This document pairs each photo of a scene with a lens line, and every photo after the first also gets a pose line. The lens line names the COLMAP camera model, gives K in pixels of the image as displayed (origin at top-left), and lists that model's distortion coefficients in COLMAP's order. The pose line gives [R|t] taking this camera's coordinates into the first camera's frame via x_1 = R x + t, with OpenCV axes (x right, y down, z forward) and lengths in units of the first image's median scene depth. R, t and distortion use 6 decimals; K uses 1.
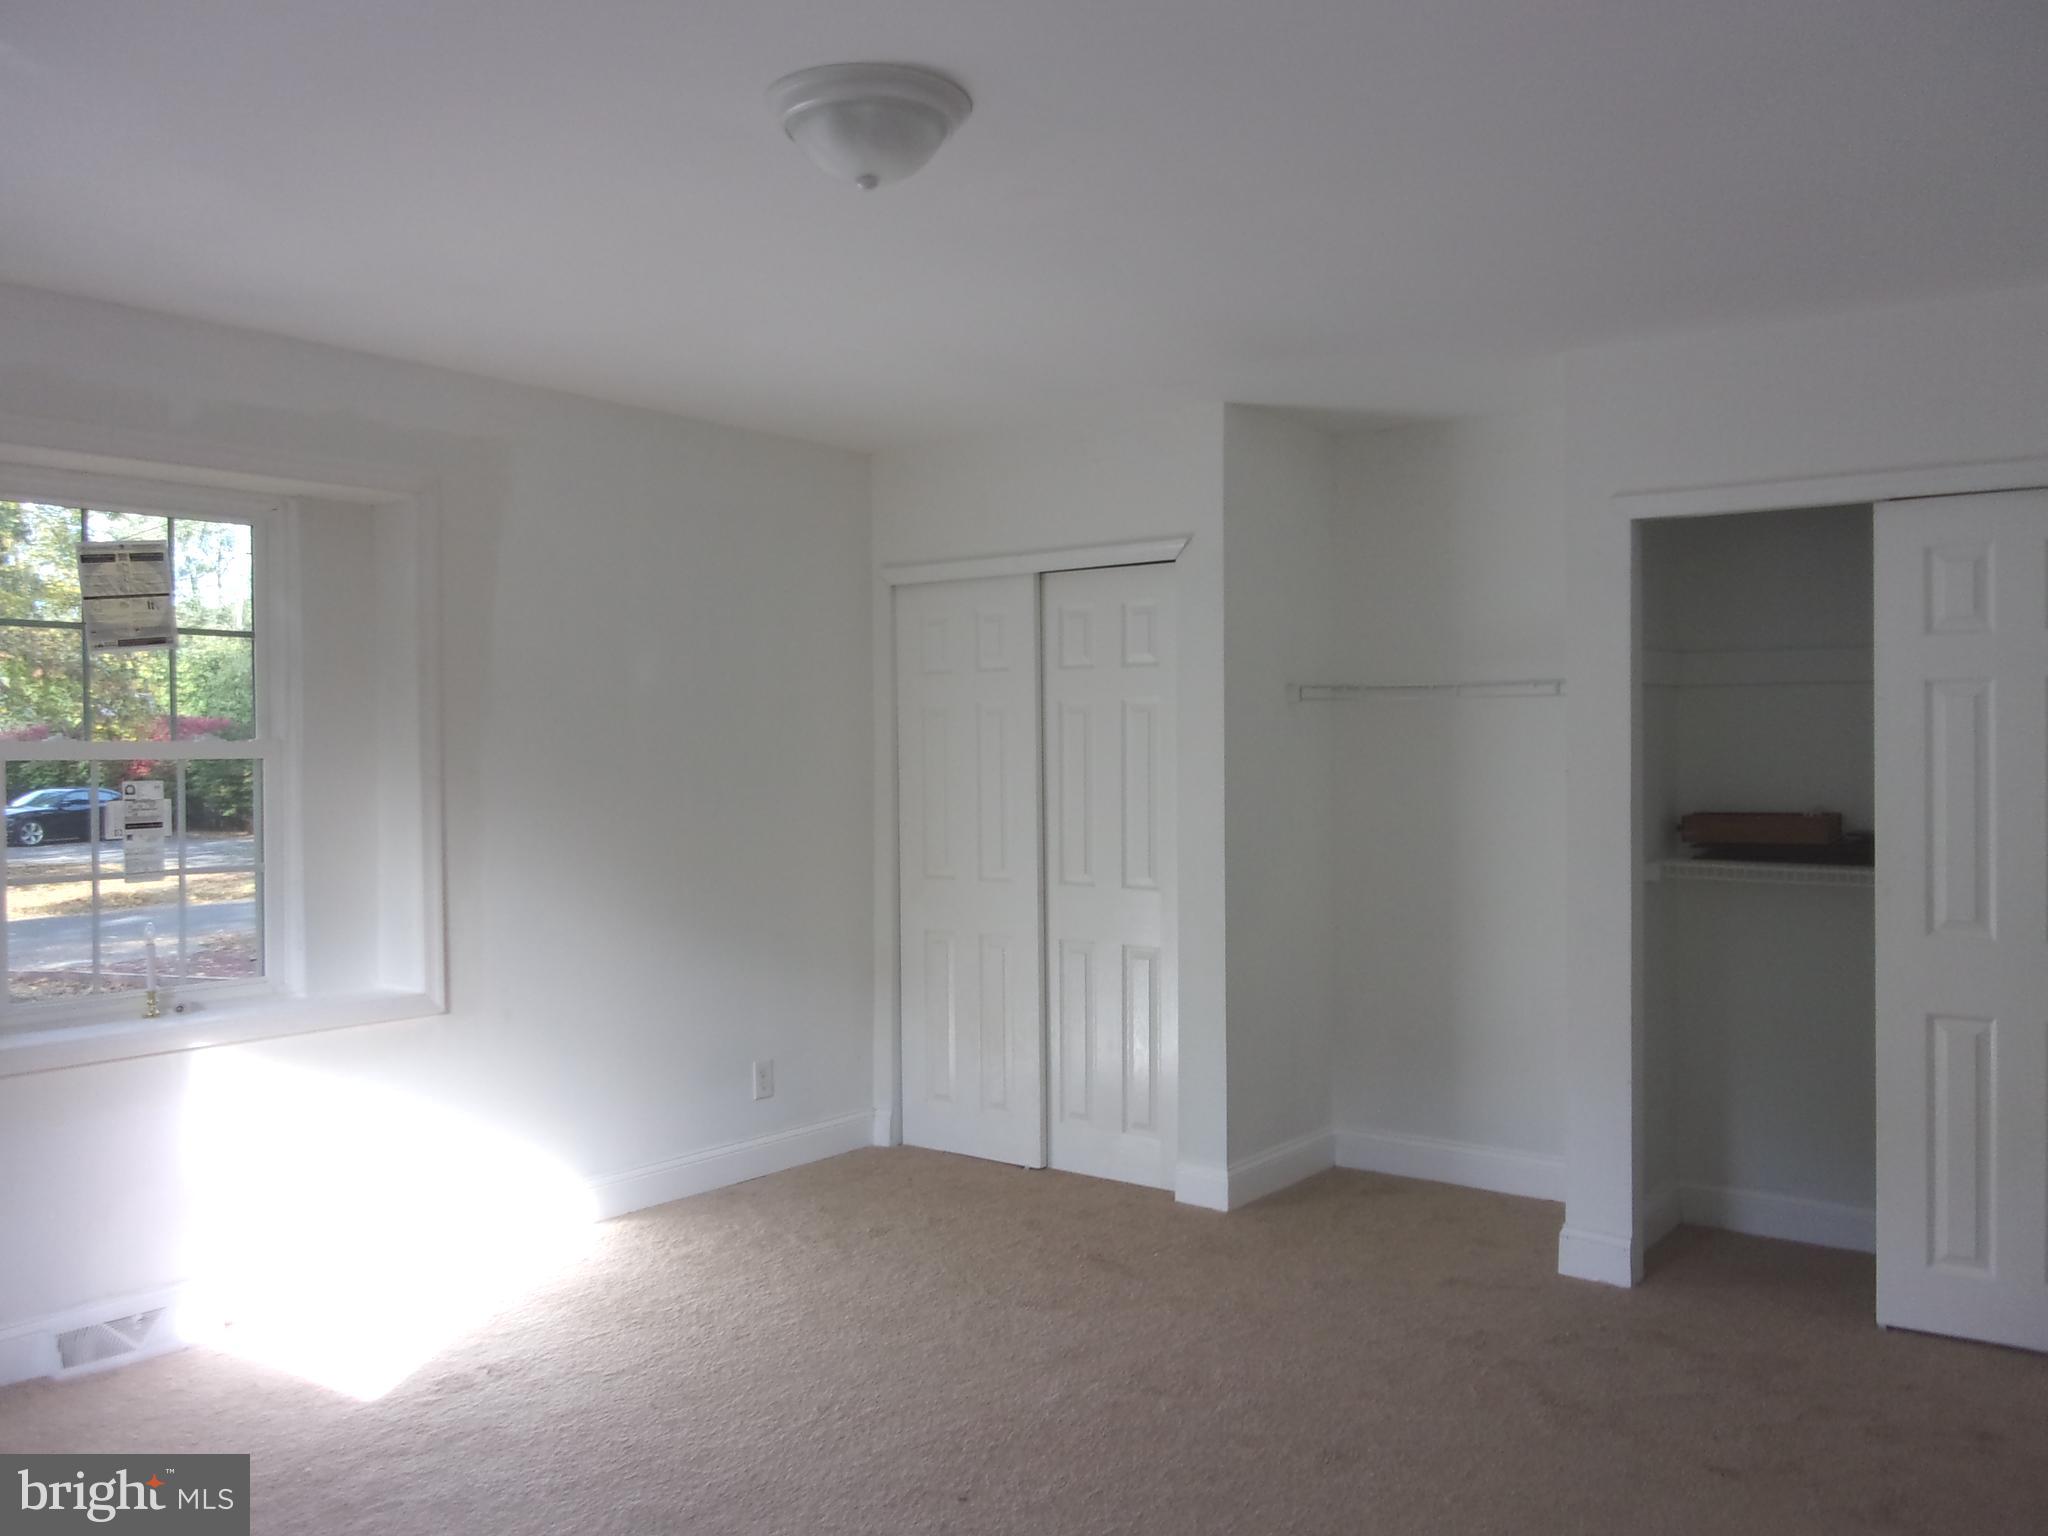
lens RADIAL K [[1737.0, 0, 986.2], [0, 1737.0, 756.8], [0, 0, 1]] dist [0.002422, -0.015828]
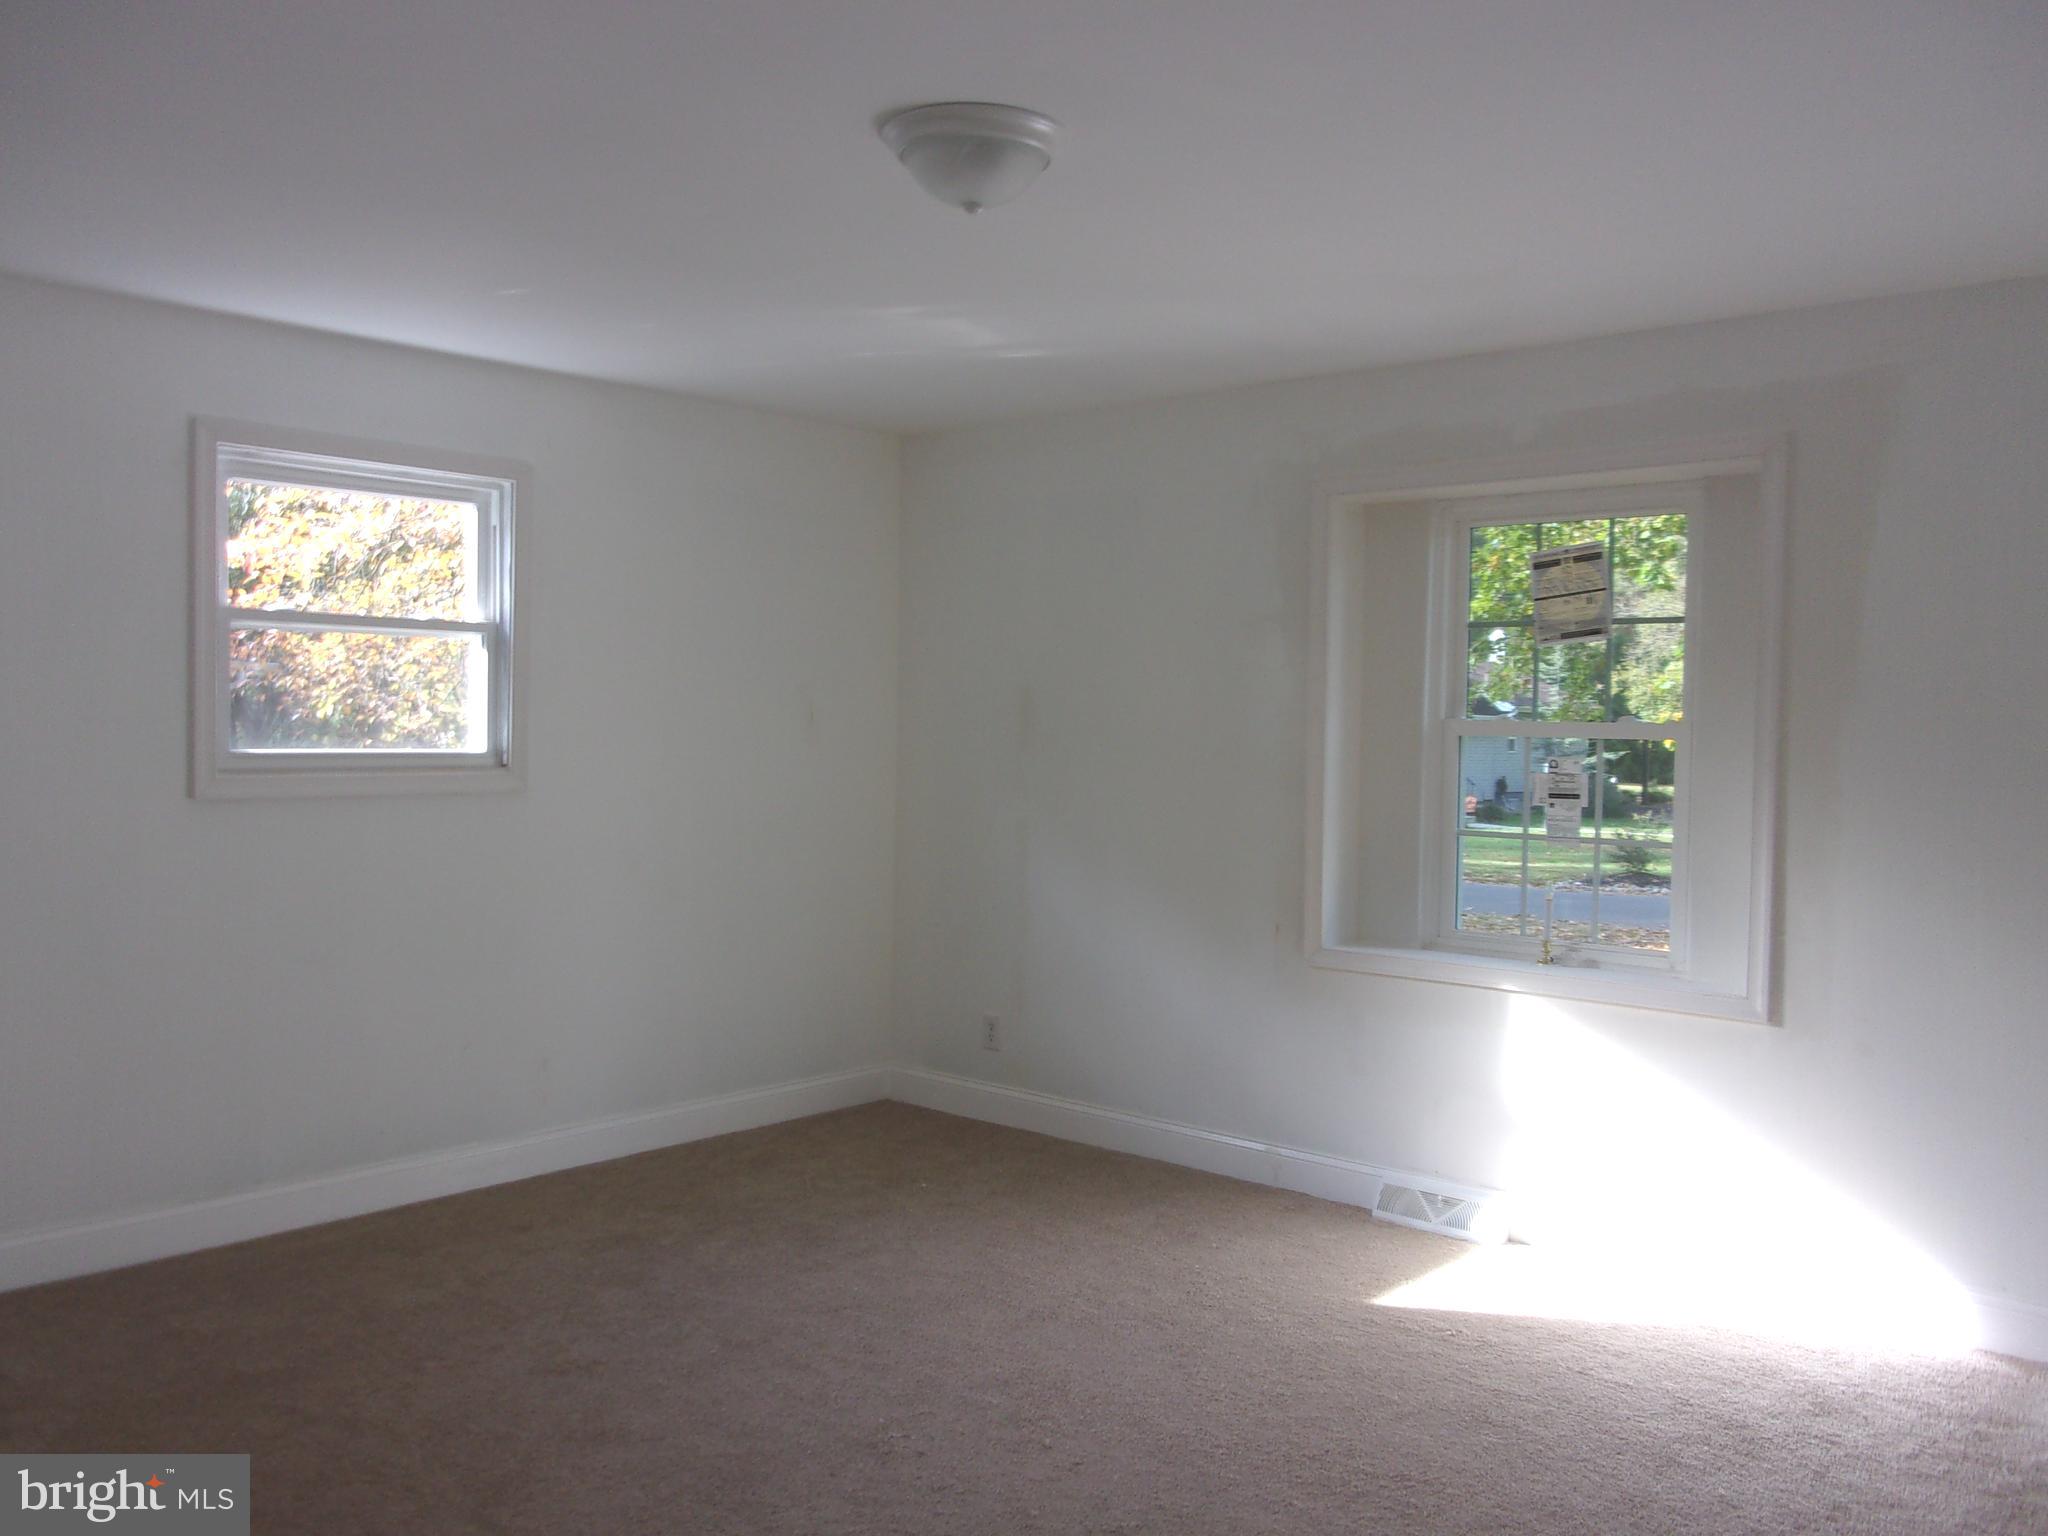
lens RADIAL K [[1737.0, 0, 986.2], [0, 1737.0, 756.8], [0, 0, 1]] dist [0.002422, -0.015828]
pose [[-0.097857, 0.021410, -0.994970, 0.678401], [-0.023232, 0.999447, 0.023791, -0.004294], [0.994929, 0.025443, -0.097305, 0.733397]]
